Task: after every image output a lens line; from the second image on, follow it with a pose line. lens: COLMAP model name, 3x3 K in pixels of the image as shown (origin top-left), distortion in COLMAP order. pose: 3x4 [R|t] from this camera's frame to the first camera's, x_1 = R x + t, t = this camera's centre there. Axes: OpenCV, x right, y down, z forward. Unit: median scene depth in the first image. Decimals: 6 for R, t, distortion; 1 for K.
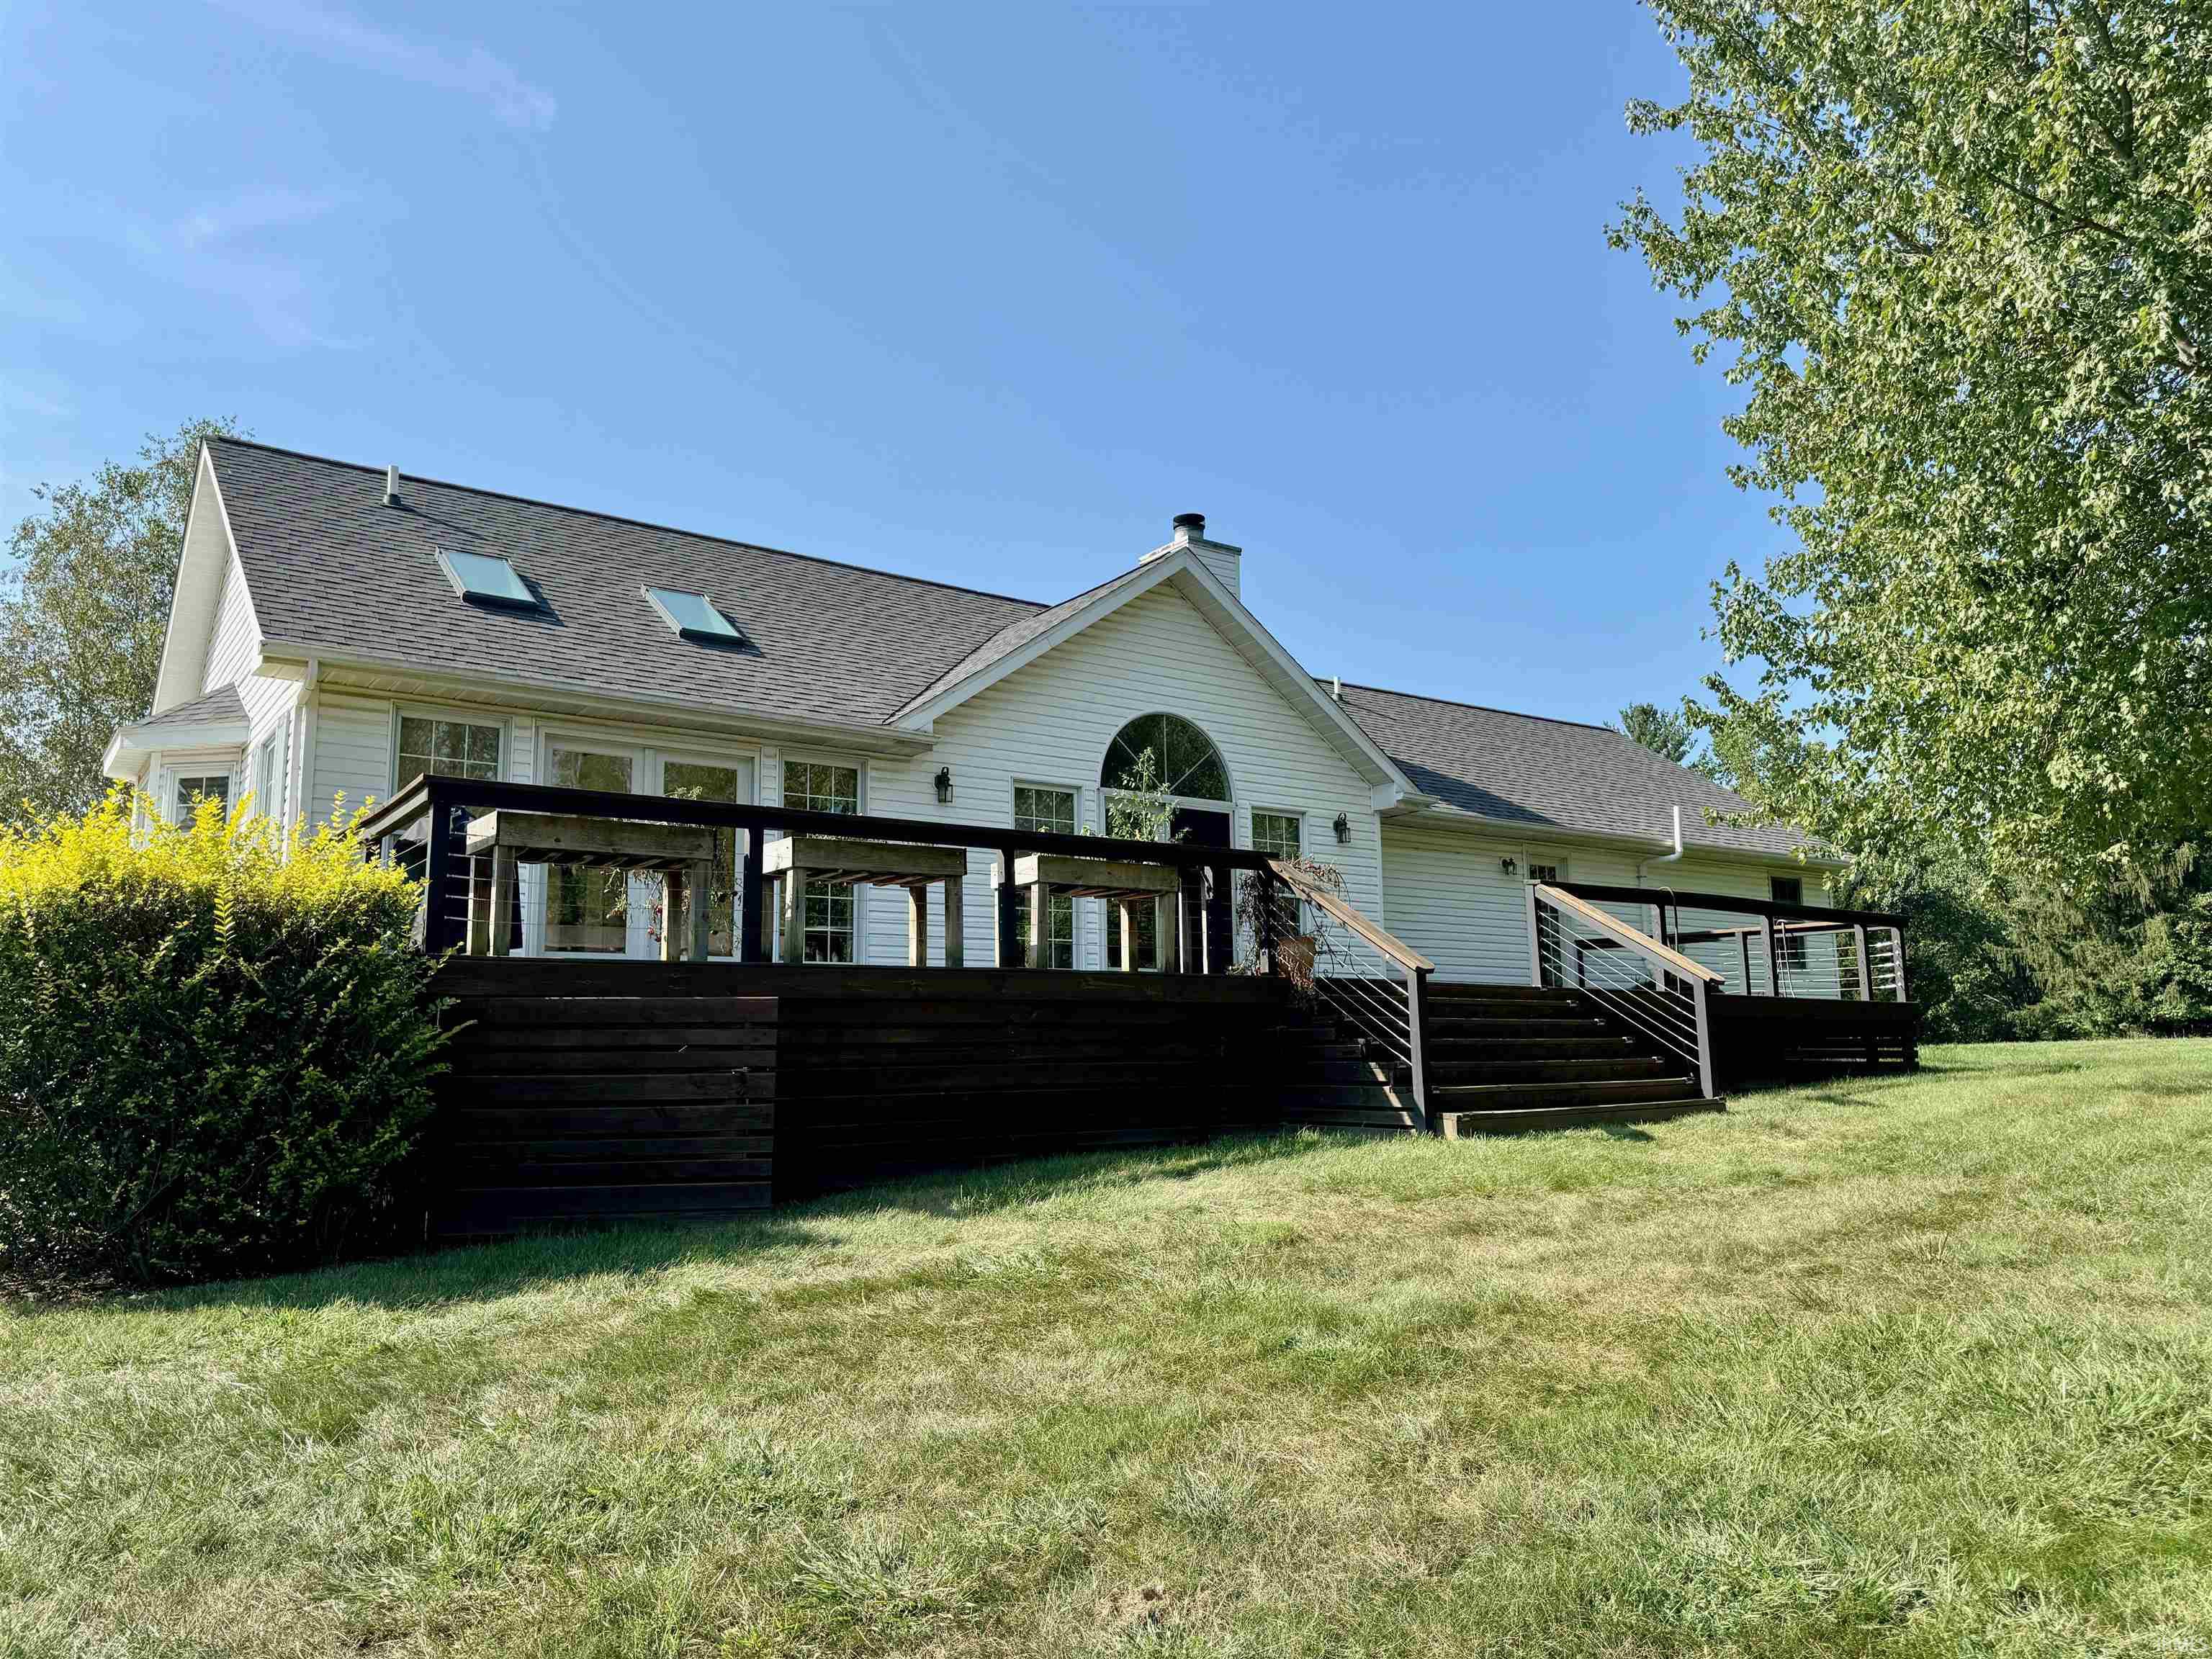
lens RADIAL K [[1543.6, 0, 1106.0], [0, 1543.6, 829.5], [0, 0, 1]] dist [-0.131529, -0.000075]
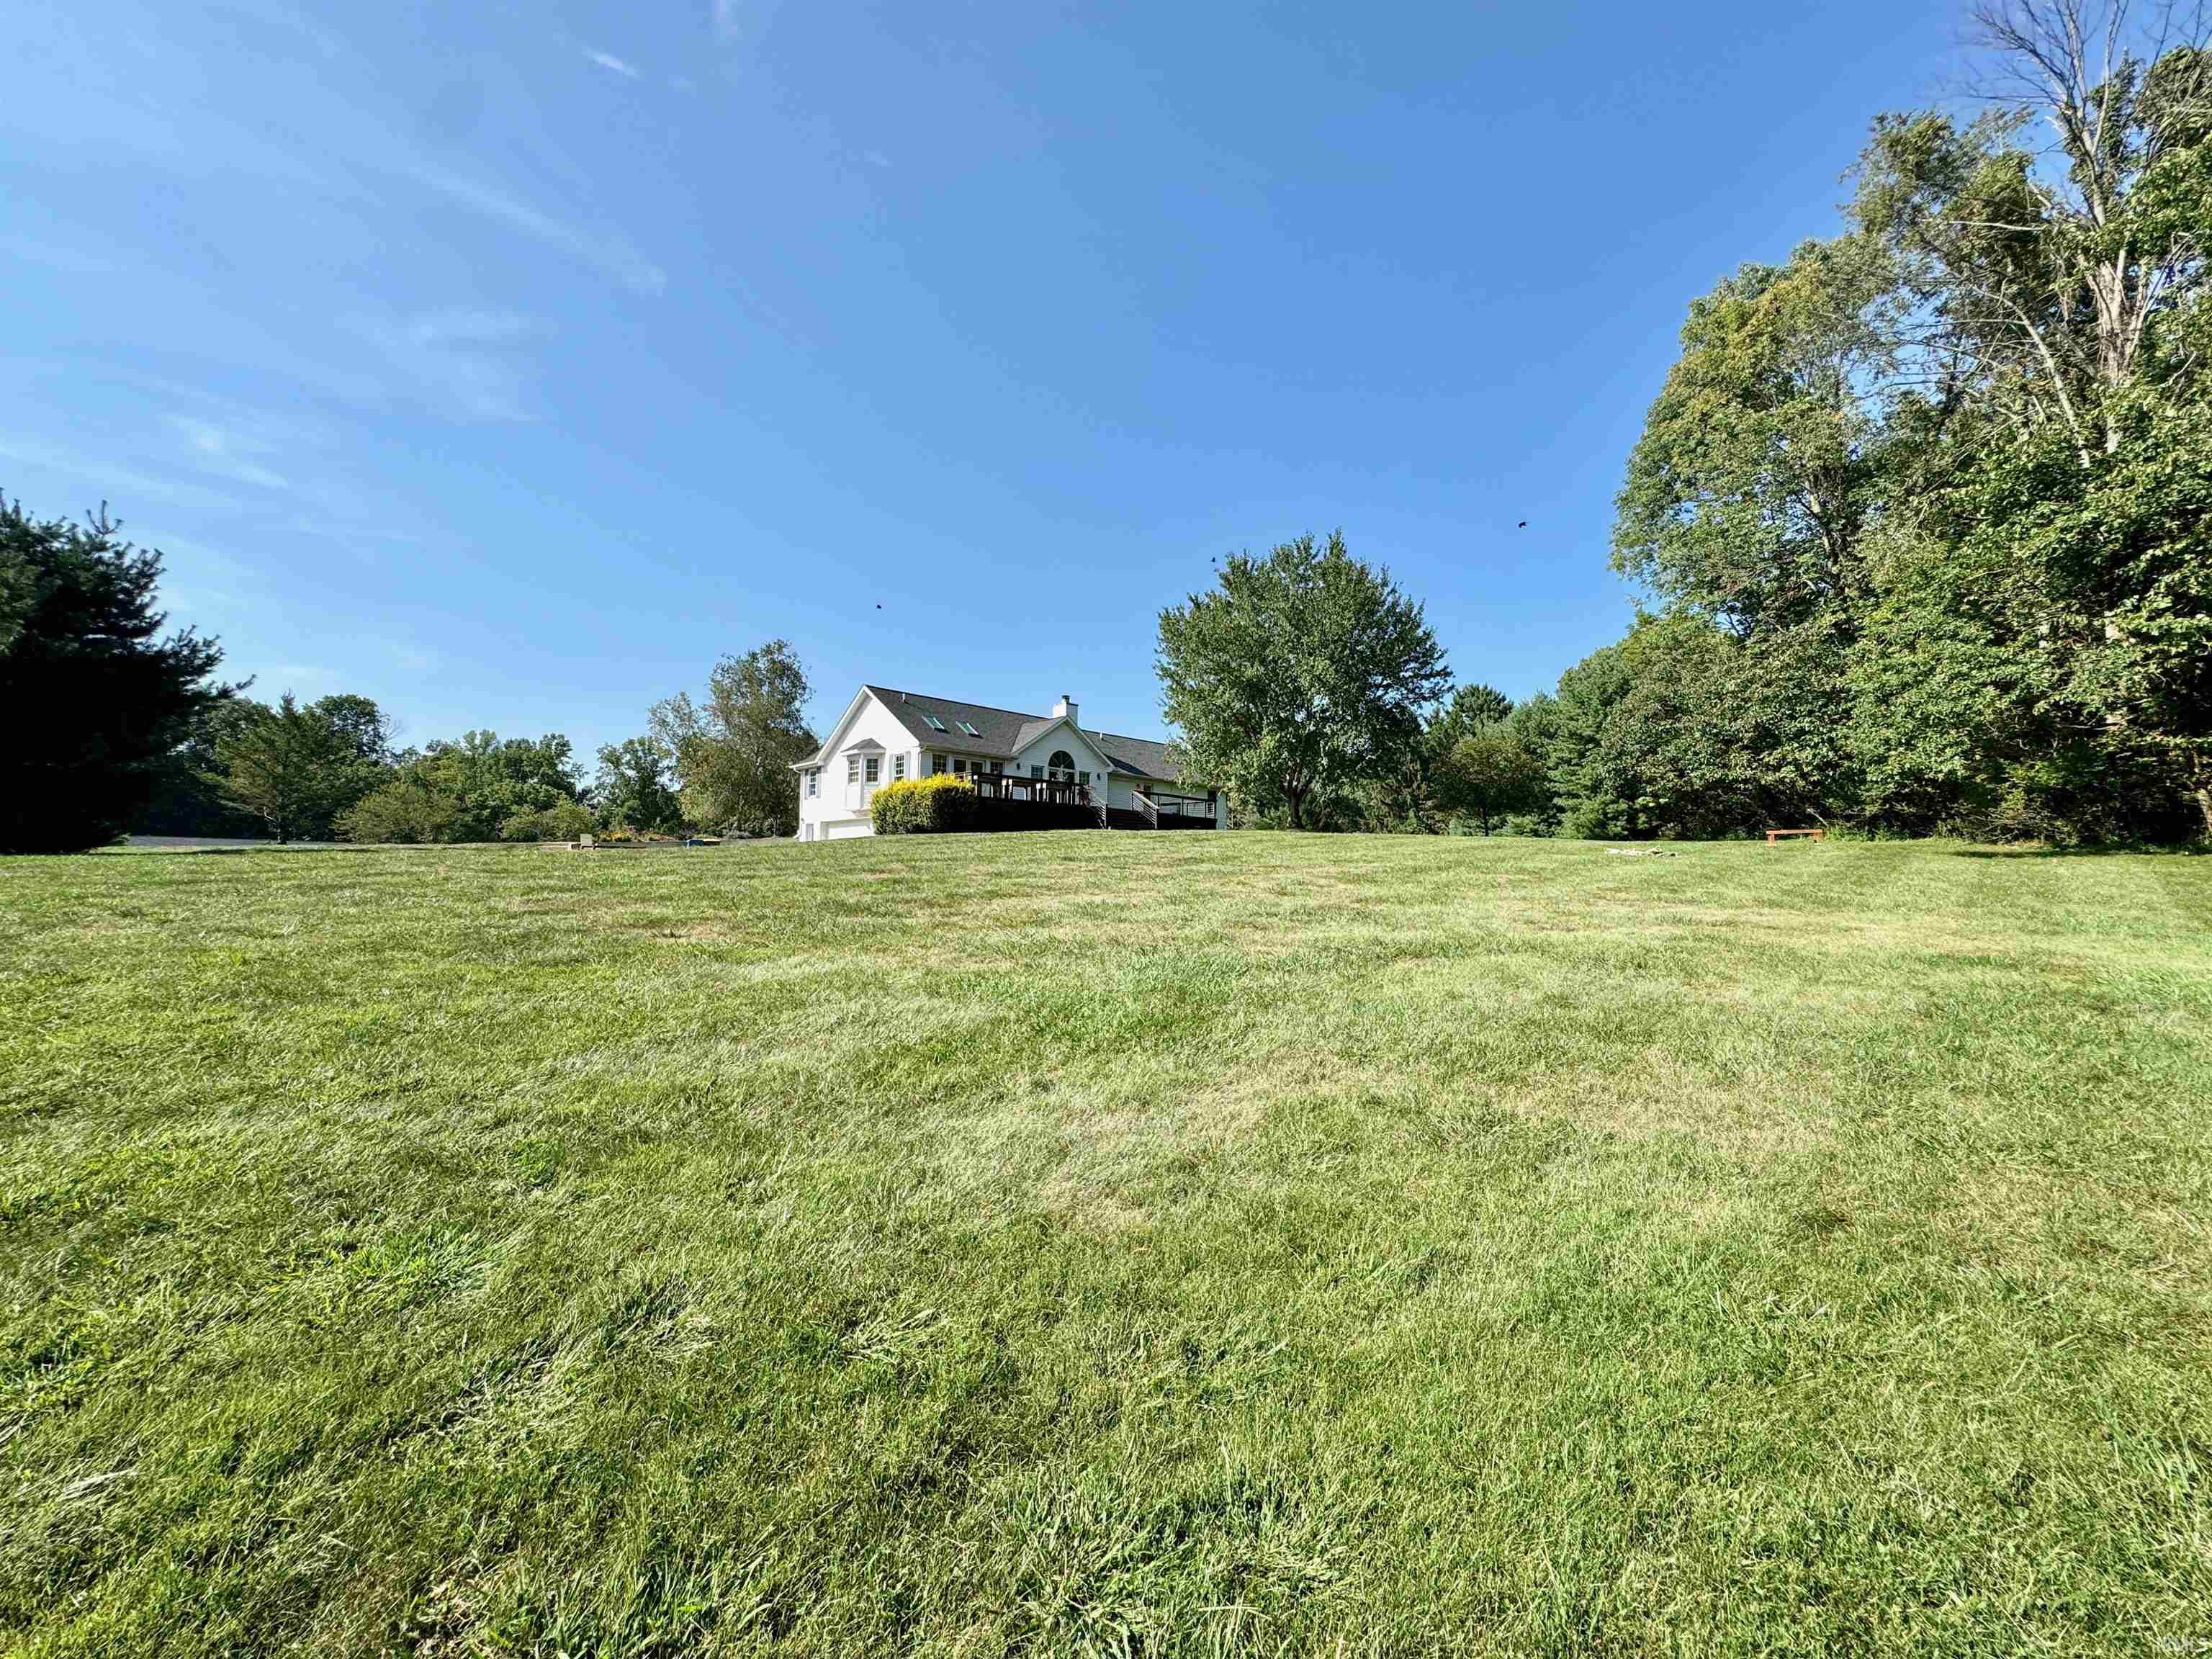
lens RADIAL K [[877.4, 0, 1106.0], [0, 877.4, 829.5], [0, 0, 1]] dist [-0.003359, -0.000109]
pose [[0.990087, 0.030043, 0.137202, -0.186840], [-0.043501, 0.994414, 0.096170, -0.099163], [-0.133546, -0.101185, 0.985864, -1.657984]]
